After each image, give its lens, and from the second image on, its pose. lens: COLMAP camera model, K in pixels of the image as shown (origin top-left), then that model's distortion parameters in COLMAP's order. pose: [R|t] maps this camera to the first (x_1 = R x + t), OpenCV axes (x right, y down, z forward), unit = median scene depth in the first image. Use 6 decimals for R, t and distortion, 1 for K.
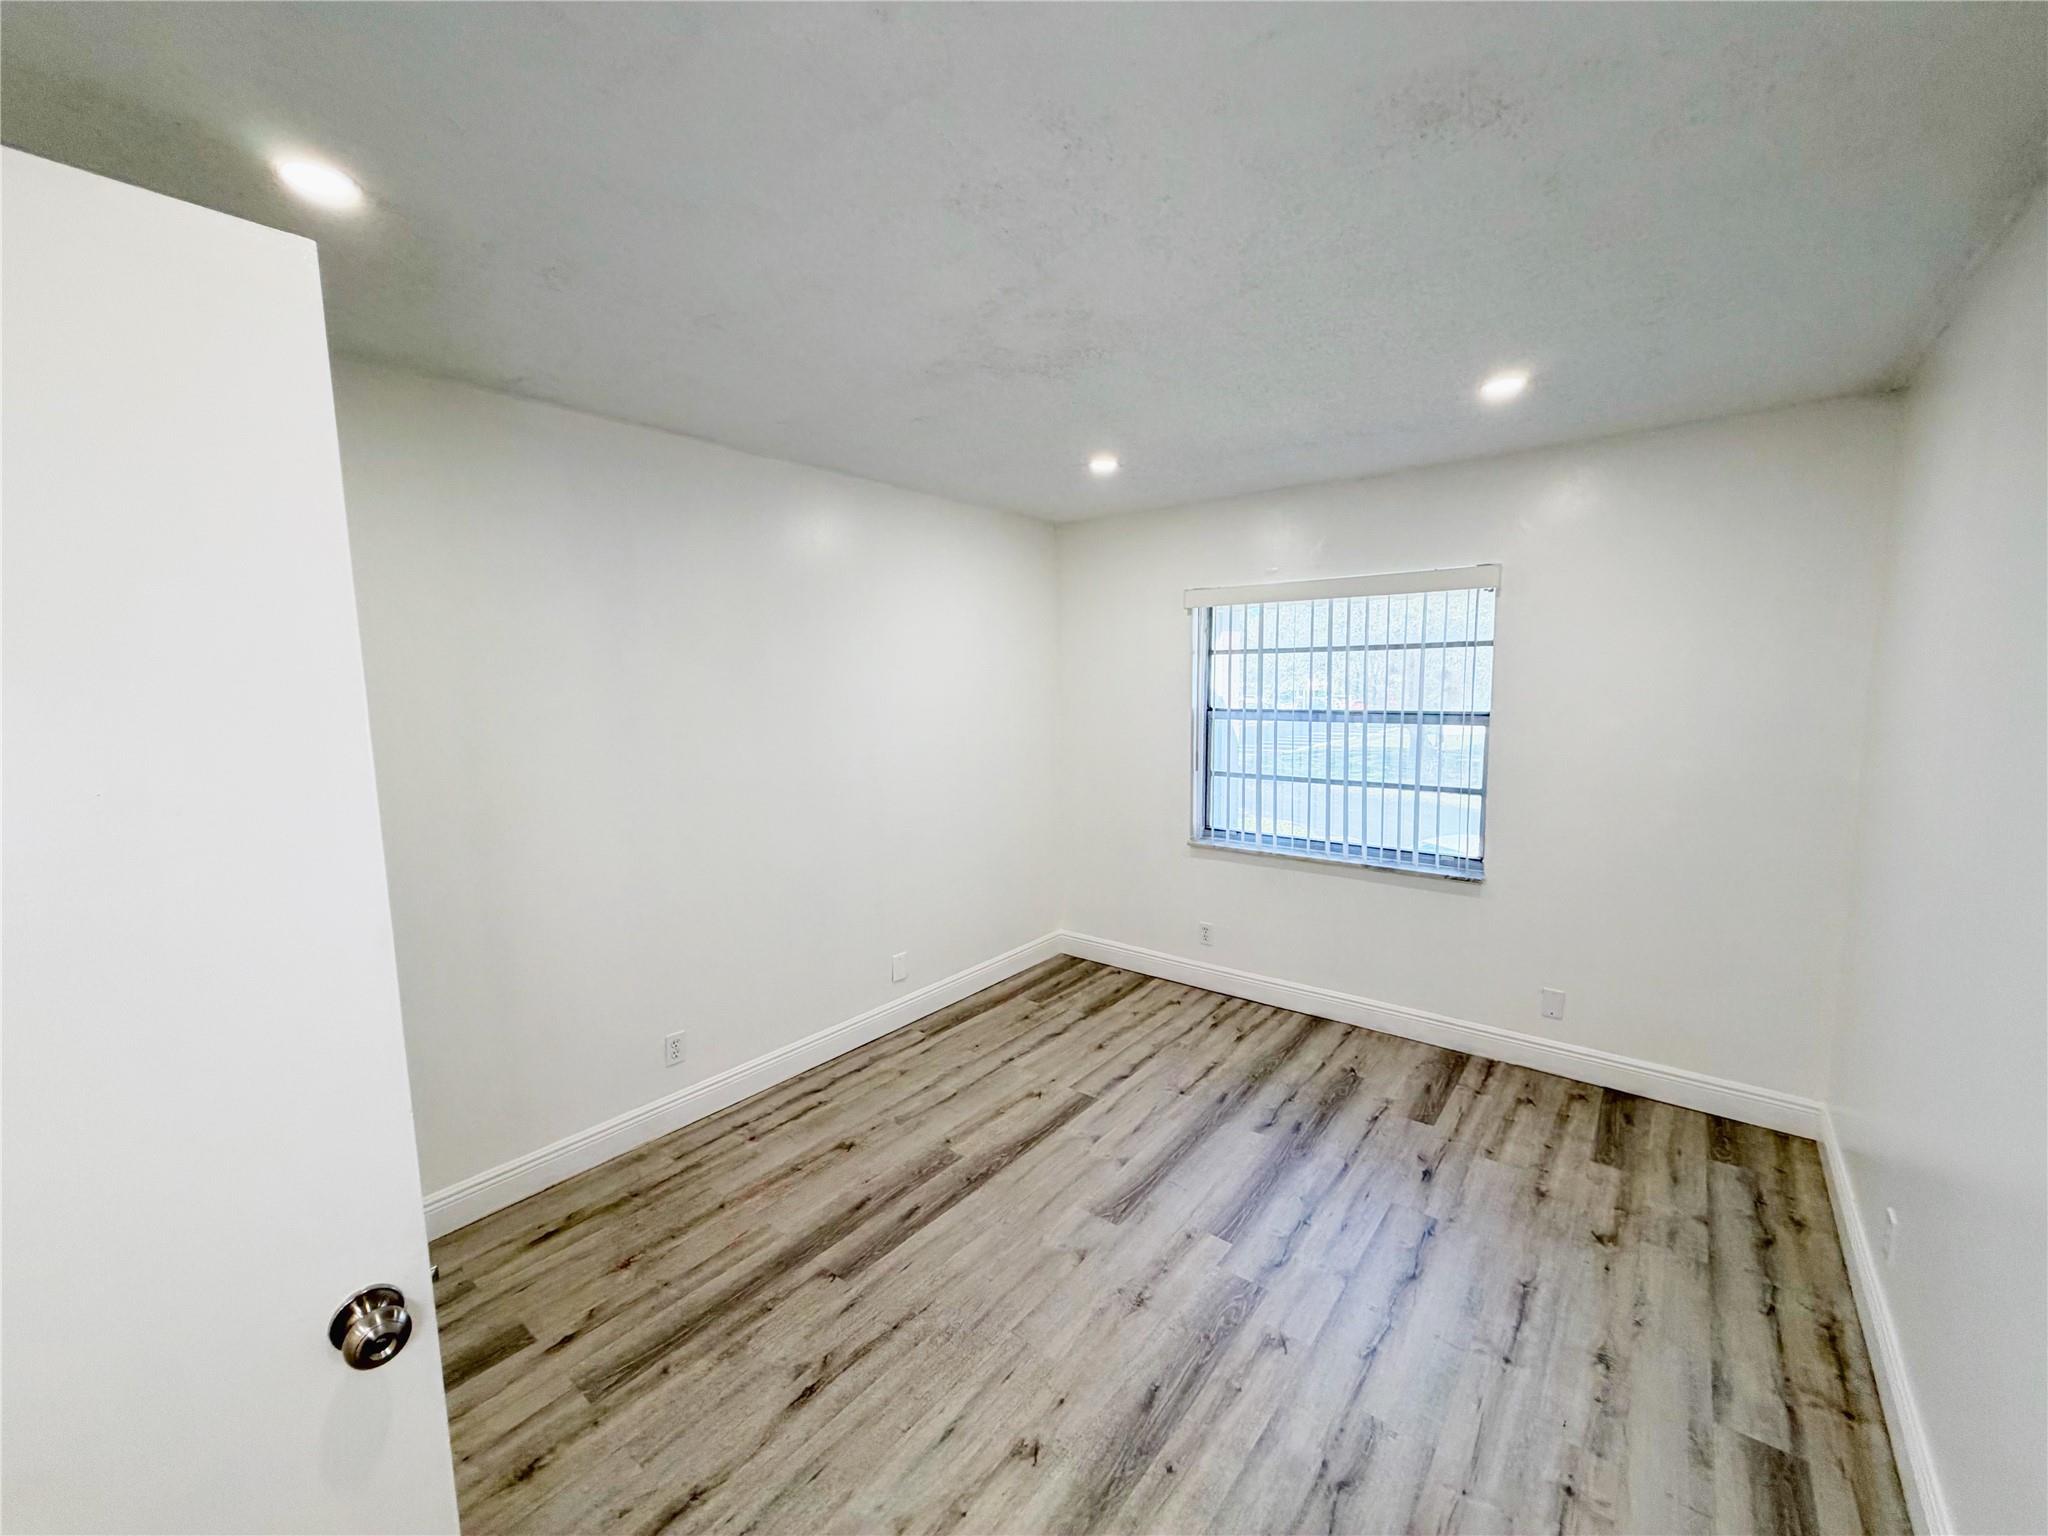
lens RADIAL K [[814.7, 0, 1022.7], [0, 814.7, 767.1], [0, 0, 1]] dist [-0.000240, -0.000129]
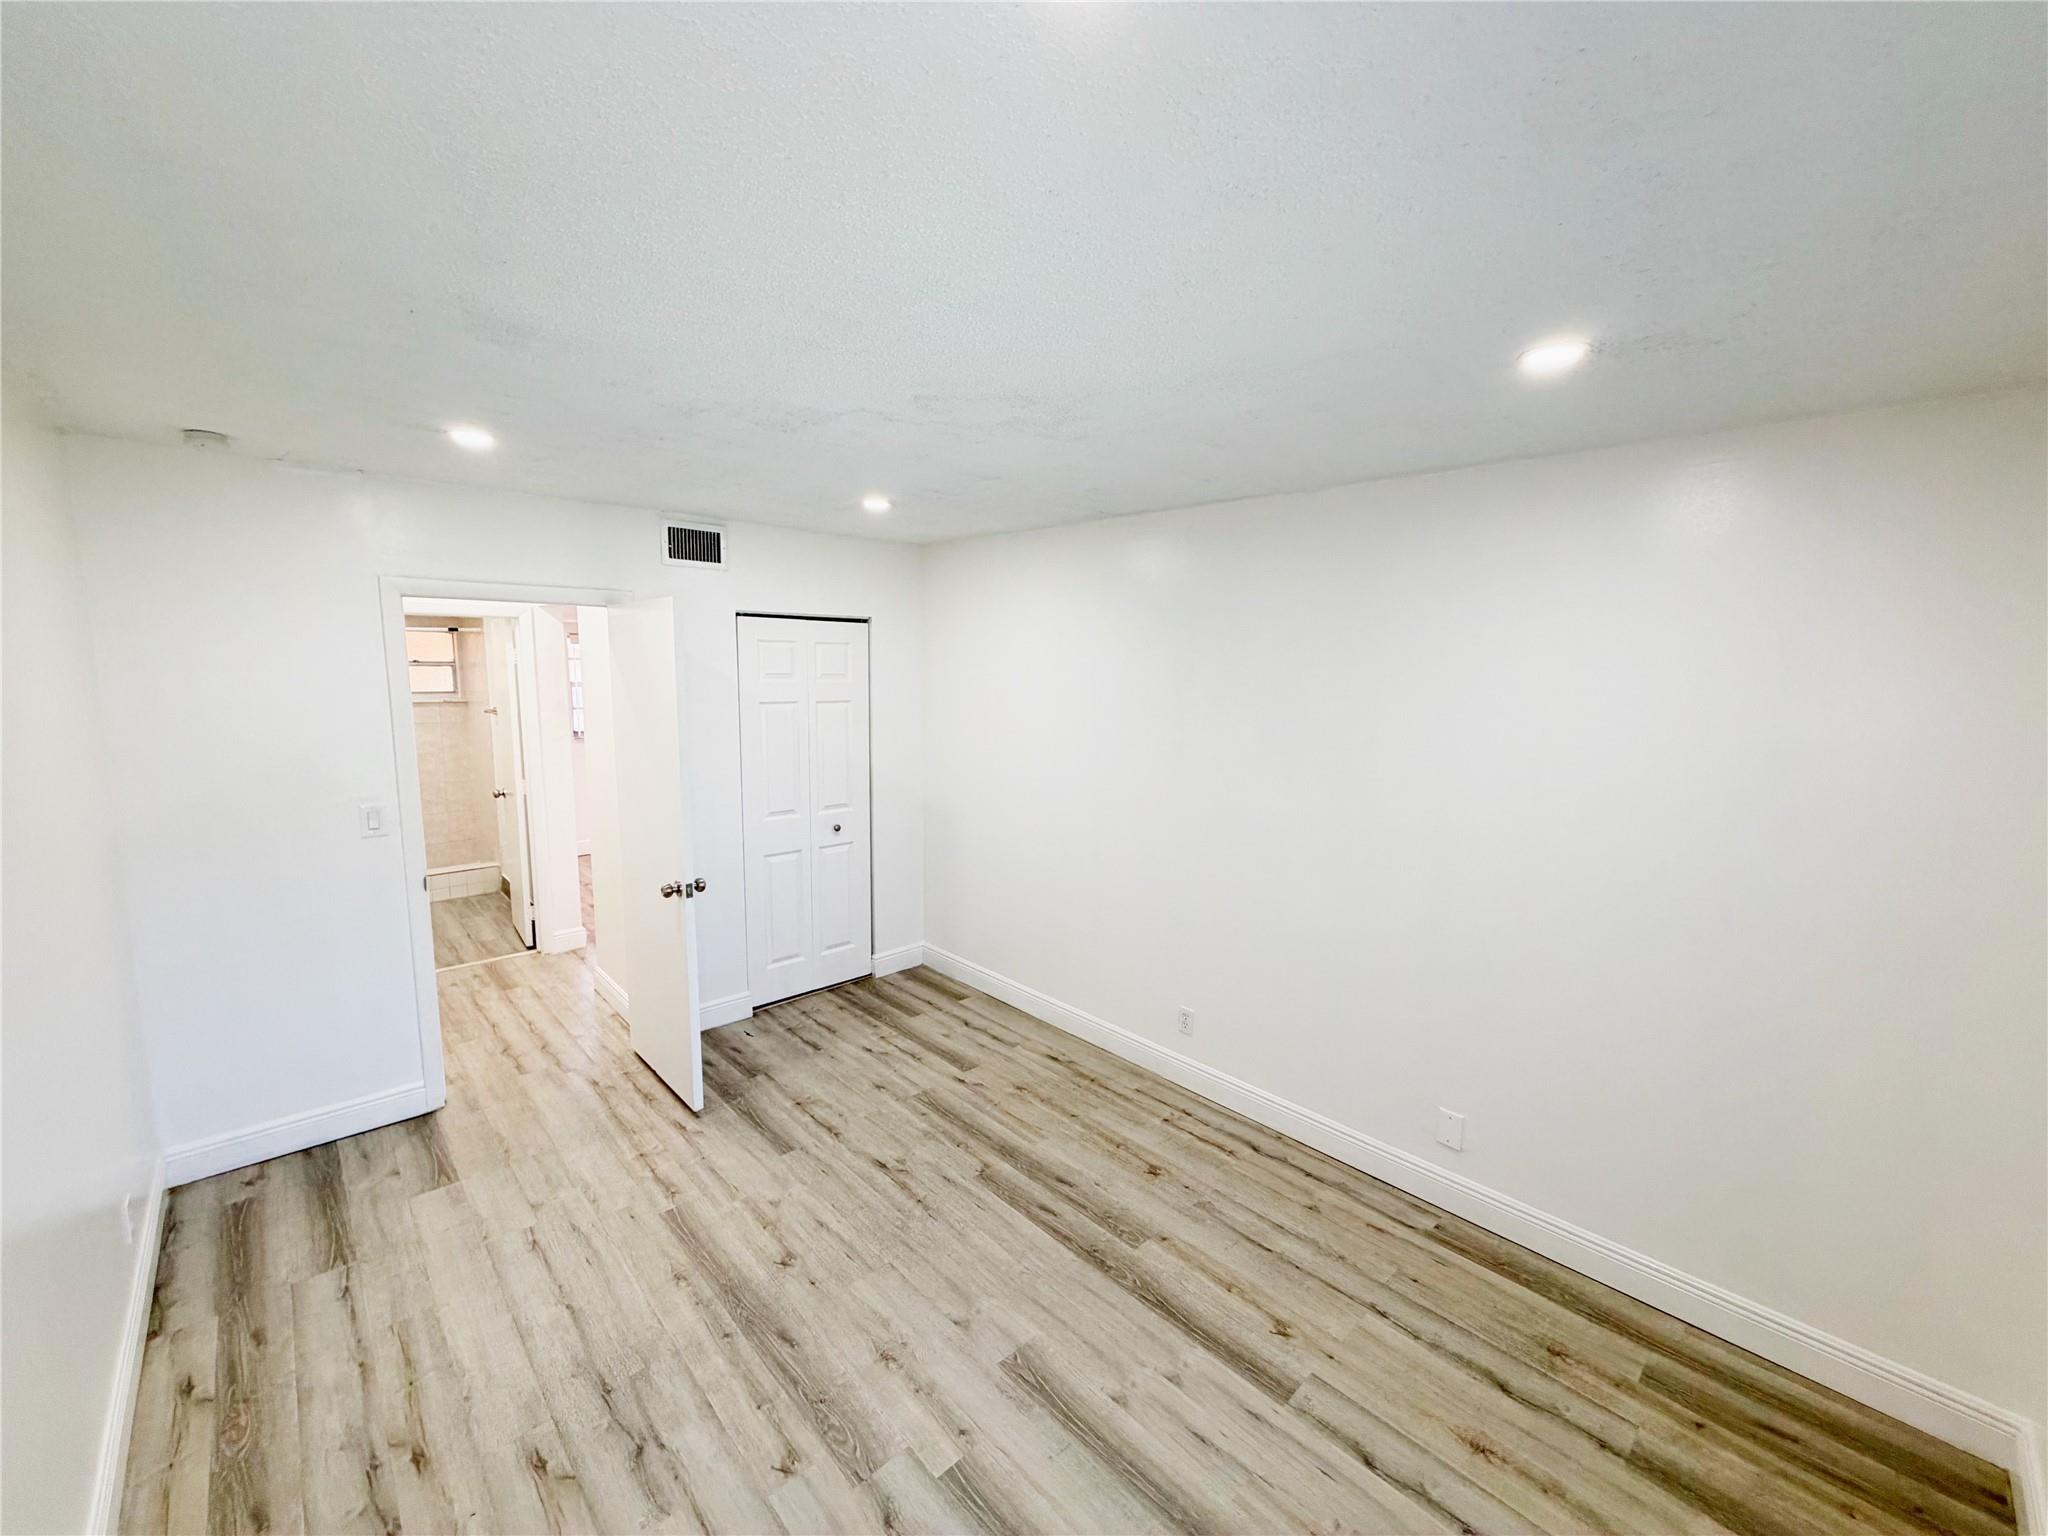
lens RADIAL K [[814.7, 0, 1022.7], [0, 814.7, 767.1], [0, 0, 1]] dist [-0.000240, -0.000129]
pose [[-0.135474, 0.139801, -0.980868, 0.905690], [-0.122055, 0.980099, 0.156549, -0.221853], [0.983234, 0.140928, -0.115715, 1.050942]]
